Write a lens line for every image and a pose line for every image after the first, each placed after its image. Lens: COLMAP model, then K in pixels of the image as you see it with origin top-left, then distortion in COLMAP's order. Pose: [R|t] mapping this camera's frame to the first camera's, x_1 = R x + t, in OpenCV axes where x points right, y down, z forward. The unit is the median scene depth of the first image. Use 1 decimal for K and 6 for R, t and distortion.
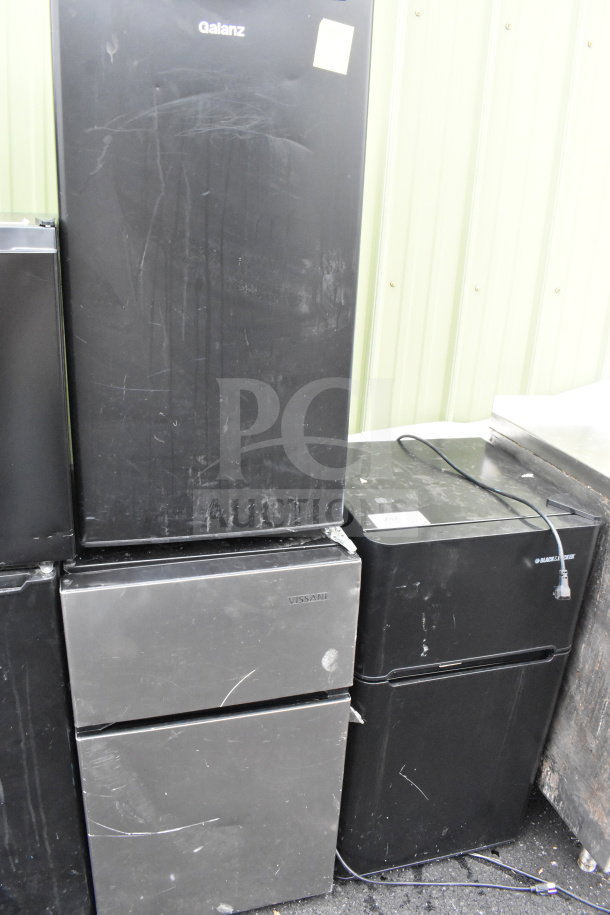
lens RADIAL K [[719.9, 0, 305.0], [0, 719.9, 457.5], [0, 0, 1]] dist [-0.092693, 0.011945]
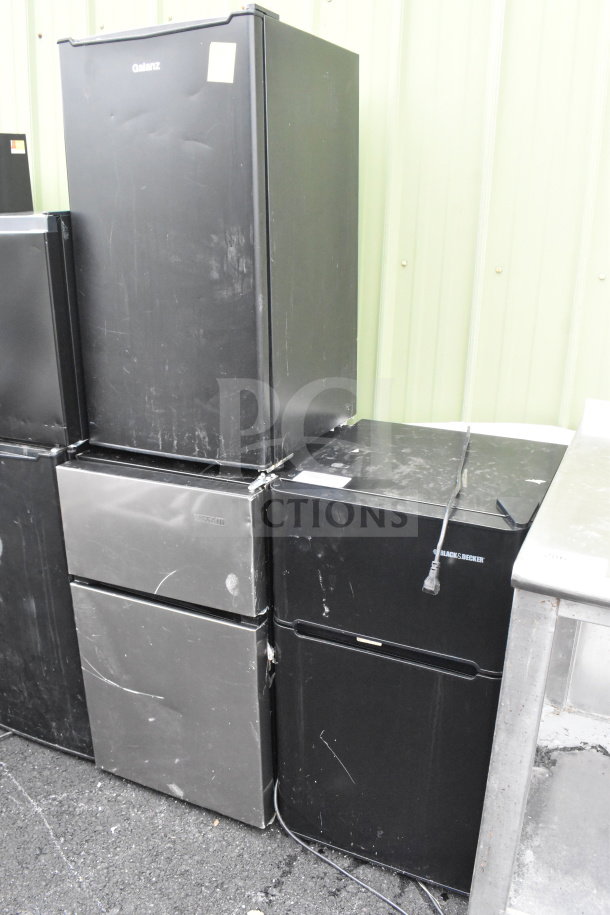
lens RADIAL K [[794.2, 0, 305.0], [0, 794.2, 457.5], [0, 0, 1]] dist [-0.086421, 0.015455]
pose [[0.738096, 0.154453, -0.656779, 0.956834], [-0.187023, 0.982136, 0.020787, 0.038406], [0.648257, 0.107490, 0.753796, 0.103616]]
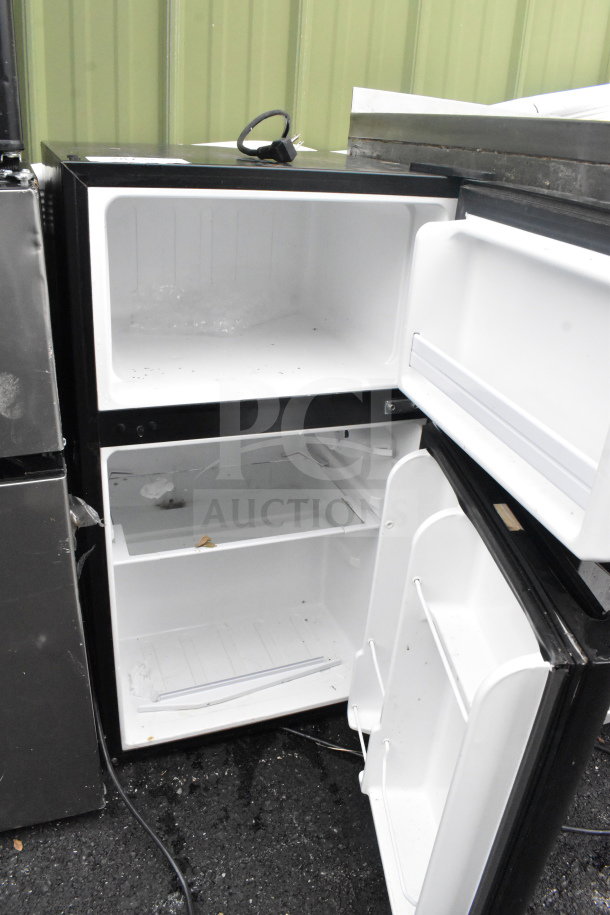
lens RADIAL K [[694.5, 0, 305.0], [0, 694.5, 457.5], [0, 0, 1]] dist [-0.089573, 0.003959]
pose [[0.997001, -0.029647, 0.071485, 0.235027], [0.023488, 0.996060, 0.085512, 0.302633], [-0.073738, -0.083577, 0.993769, 0.472032]]
